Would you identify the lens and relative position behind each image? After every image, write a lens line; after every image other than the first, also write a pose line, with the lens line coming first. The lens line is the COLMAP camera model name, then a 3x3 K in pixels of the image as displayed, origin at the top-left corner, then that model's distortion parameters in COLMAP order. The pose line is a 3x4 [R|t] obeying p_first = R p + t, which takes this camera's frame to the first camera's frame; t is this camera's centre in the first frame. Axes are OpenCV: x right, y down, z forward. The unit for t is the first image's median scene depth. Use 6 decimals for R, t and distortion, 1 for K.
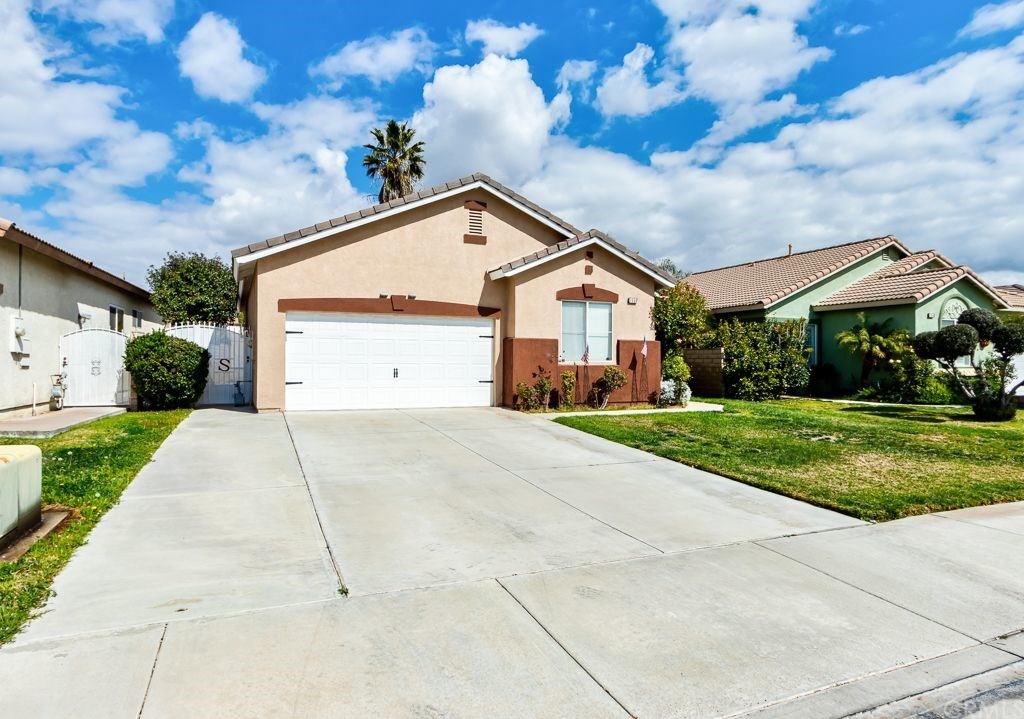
lens RADIAL K [[573.5, 0, 503.0], [0, 573.5, 349.9], [0, 0, 1]] dist [0.007560, -0.001749]
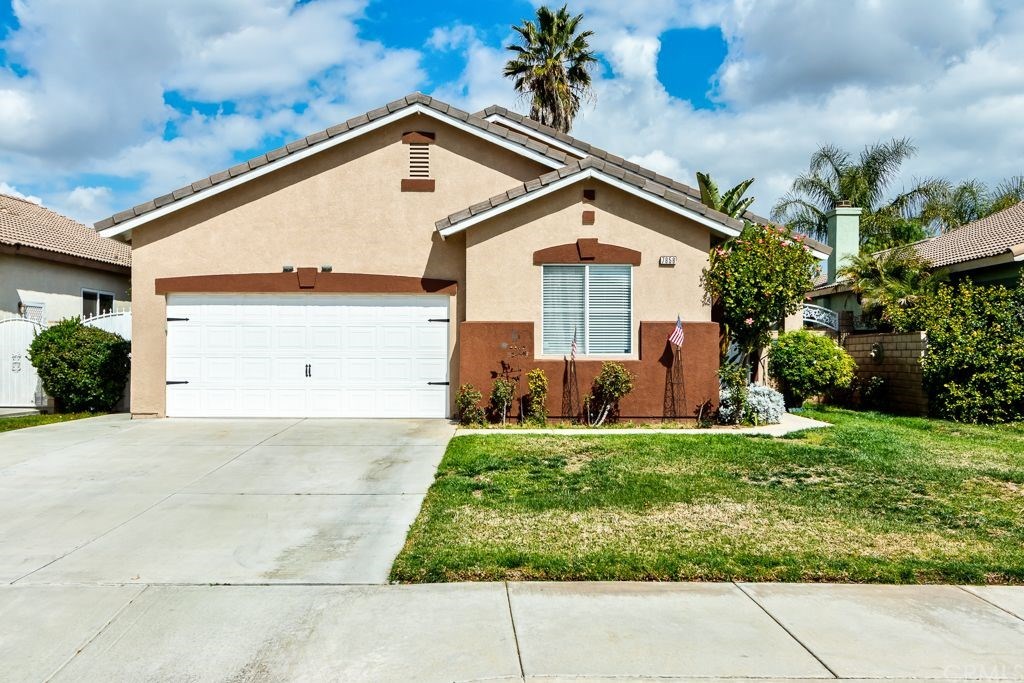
lens RADIAL K [[869.2, 0, 510.7], [0, 869.2, 338.8], [0, 0, 1]] dist [0.017565, -0.005403]
pose [[0.934738, -0.008633, -0.355234, 0.441600], [0.008767, 0.999961, -0.001232, 0.001861], [0.355230, -0.001962, 0.934777, 0.023304]]
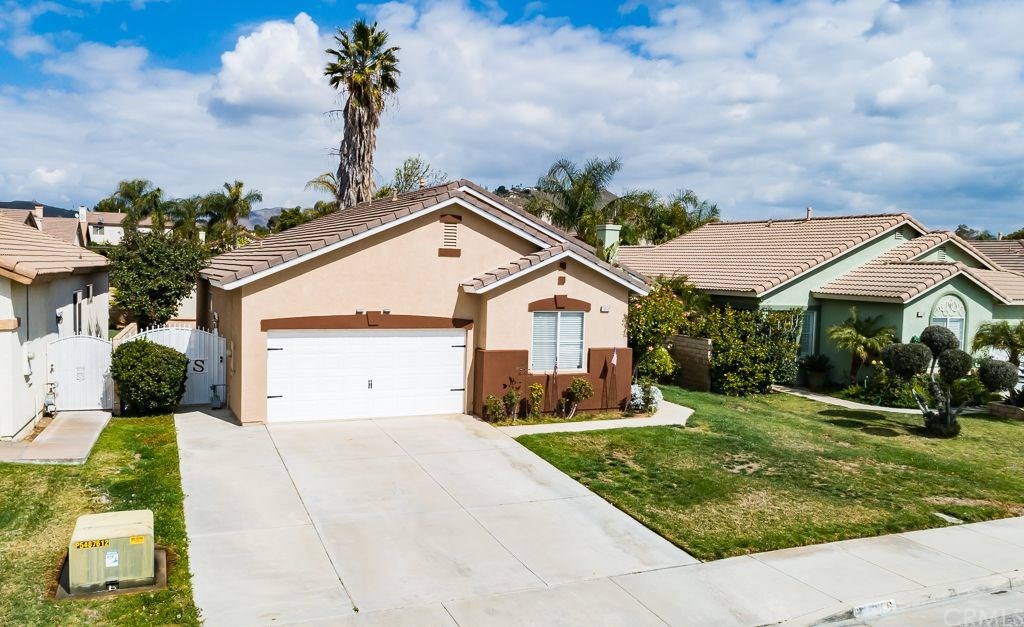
lens RADIAL K [[743.9, 0, 513.2], [0, 743.9, 317.1], [0, 0, 1]] dist [0.000185, -0.000956]
pose [[0.999457, 0.023301, 0.023310, 0.036290], [-0.024862, 0.997301, 0.069079, -0.171300], [-0.021638, -0.069621, 0.997339, -0.326945]]
